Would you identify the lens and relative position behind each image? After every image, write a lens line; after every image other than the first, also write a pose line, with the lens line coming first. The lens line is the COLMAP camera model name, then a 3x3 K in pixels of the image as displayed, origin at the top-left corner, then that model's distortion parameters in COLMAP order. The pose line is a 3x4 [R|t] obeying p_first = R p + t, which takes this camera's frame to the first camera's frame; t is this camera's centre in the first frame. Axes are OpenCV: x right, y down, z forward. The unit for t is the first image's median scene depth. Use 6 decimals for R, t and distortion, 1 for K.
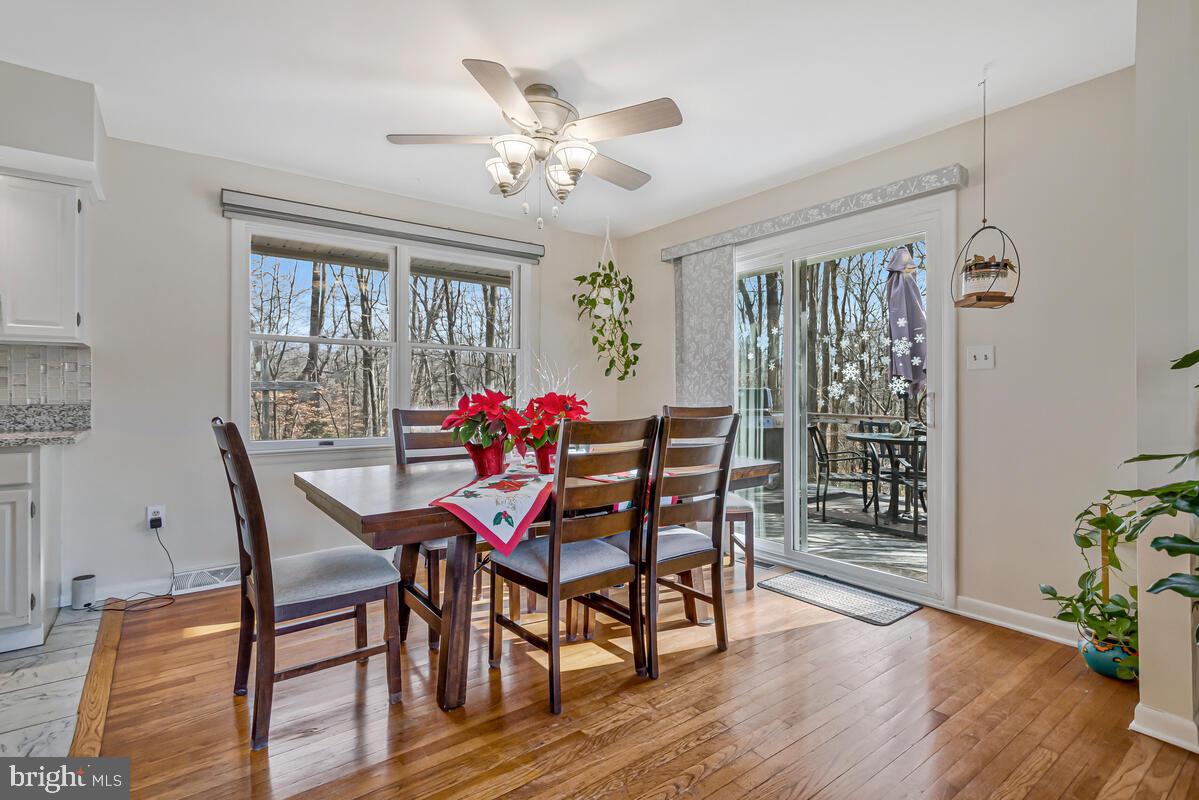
lens RADIAL K [[570.5, 0, 594.9], [0, 570.5, 394.1], [0, 0, 1]] dist [0.004477, 0.000557]
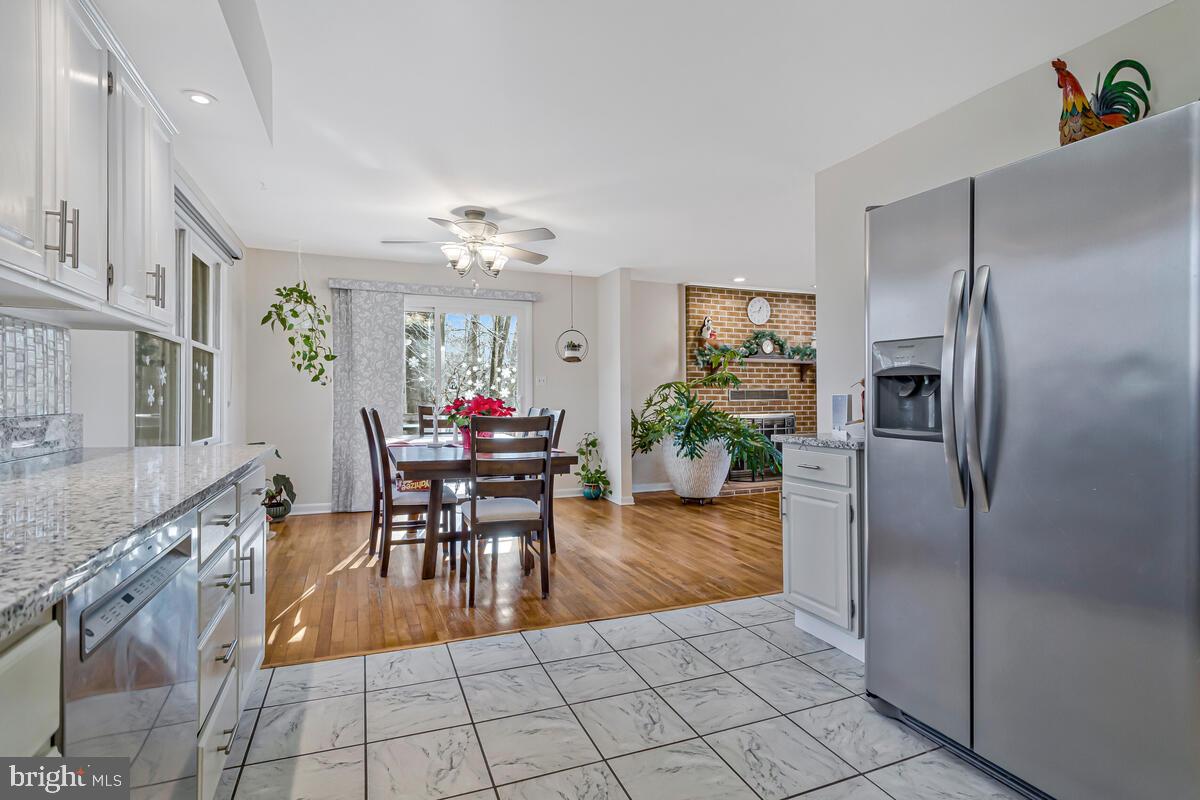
lens RADIAL K [[570.9, 0, 604.7], [0, 570.9, 391.1], [0, 0, 1]] dist [0.004477, 0.000557]
pose [[0.235329, 0.008502, 0.971879, -1.042852], [-0.000459, 0.999963, -0.008636, -0.002963], [-0.971916, 0.001586, 0.235324, 0.167764]]
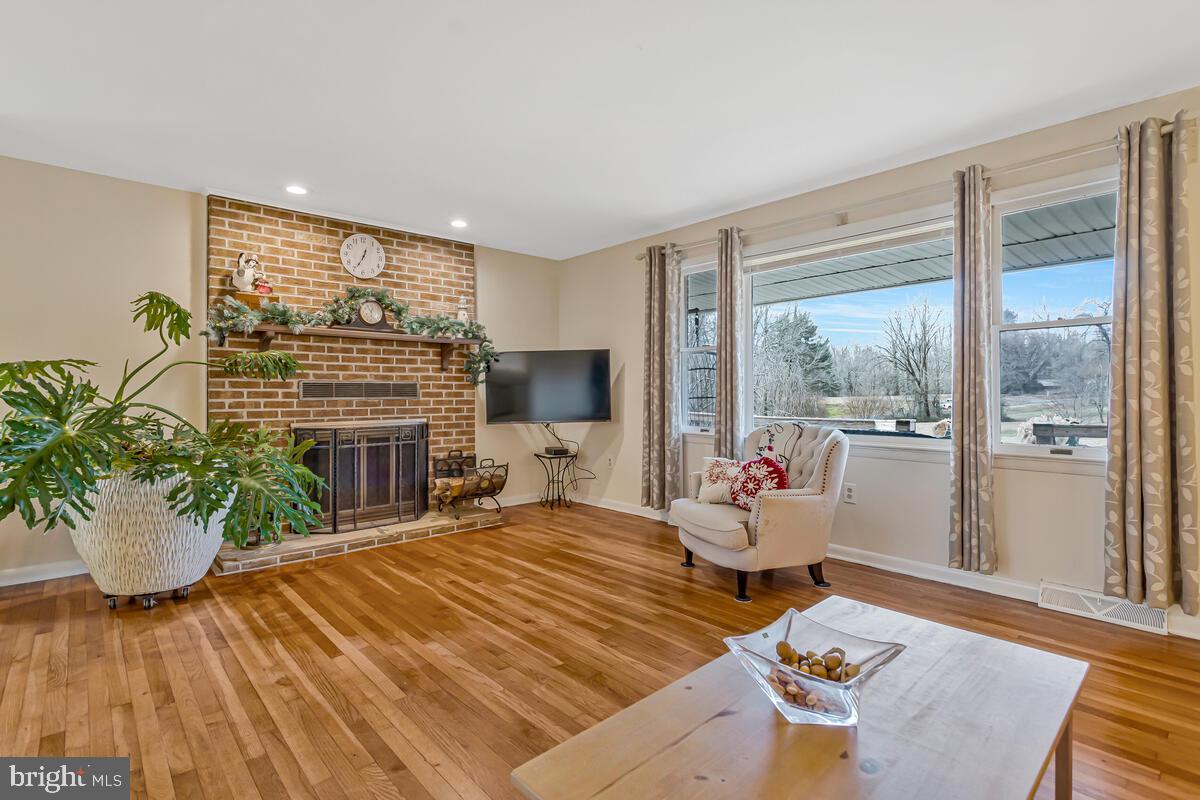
lens RADIAL K [[570.9, 0, 602.7], [0, 570.9, 393.2], [0, 0, 1]] dist [0.004477, 0.000557]
pose [[-0.099145, 0.002123, 0.995071, -0.803507], [-0.004184, 0.999988, -0.002550, -0.001895], [-0.995064, -0.004416, -0.099135, 0.025689]]
